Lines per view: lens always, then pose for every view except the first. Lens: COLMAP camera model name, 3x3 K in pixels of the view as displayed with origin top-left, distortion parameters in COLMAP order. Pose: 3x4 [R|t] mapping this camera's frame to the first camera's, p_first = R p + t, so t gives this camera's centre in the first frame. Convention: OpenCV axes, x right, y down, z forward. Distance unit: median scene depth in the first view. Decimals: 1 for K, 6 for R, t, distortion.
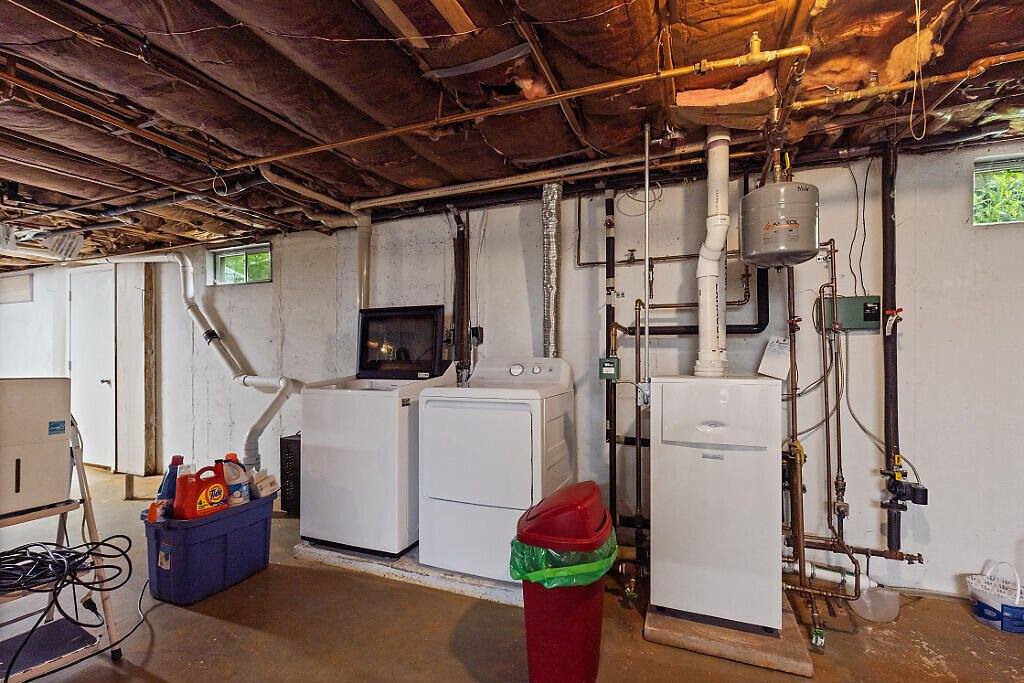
lens RADIAL K [[467.4, 0, 507.8], [0, 467.4, 348.7], [0, 0, 1]] dist [-0.001329, -0.000359]
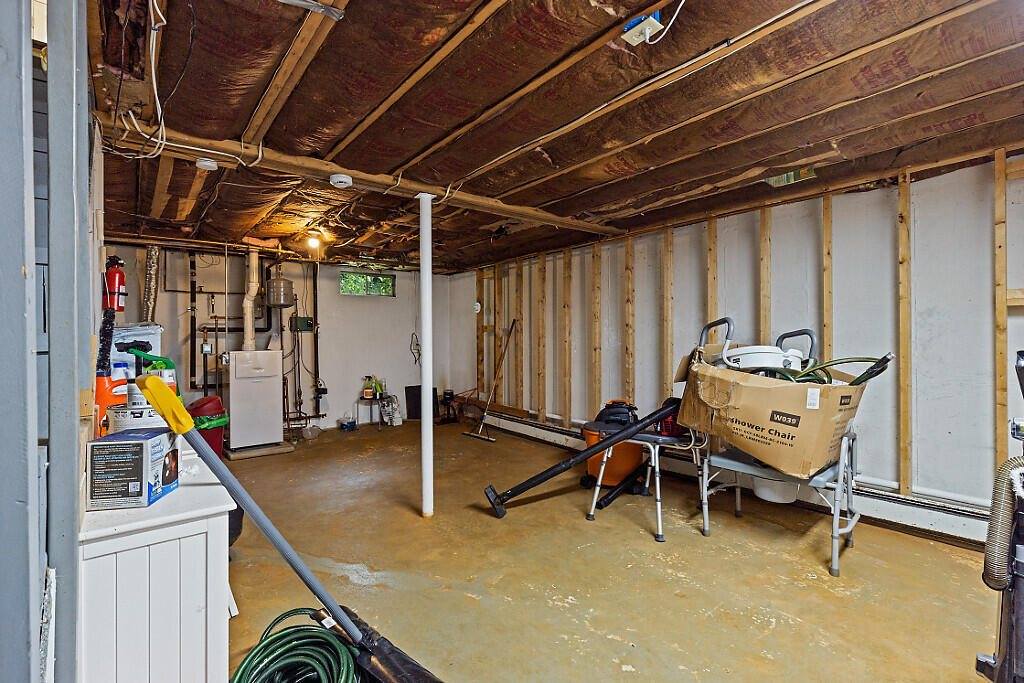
lens RADIAL K [[467.4, 0, 507.3], [0, 467.4, 340.2], [0, 0, 1]] dist [-0.001329, -0.000359]
pose [[0.472764, -0.008075, 0.881152, -0.949506], [0.003075, 0.999967, 0.007514, -0.004628], [-0.881184, -0.000842, 0.472774, -1.145968]]
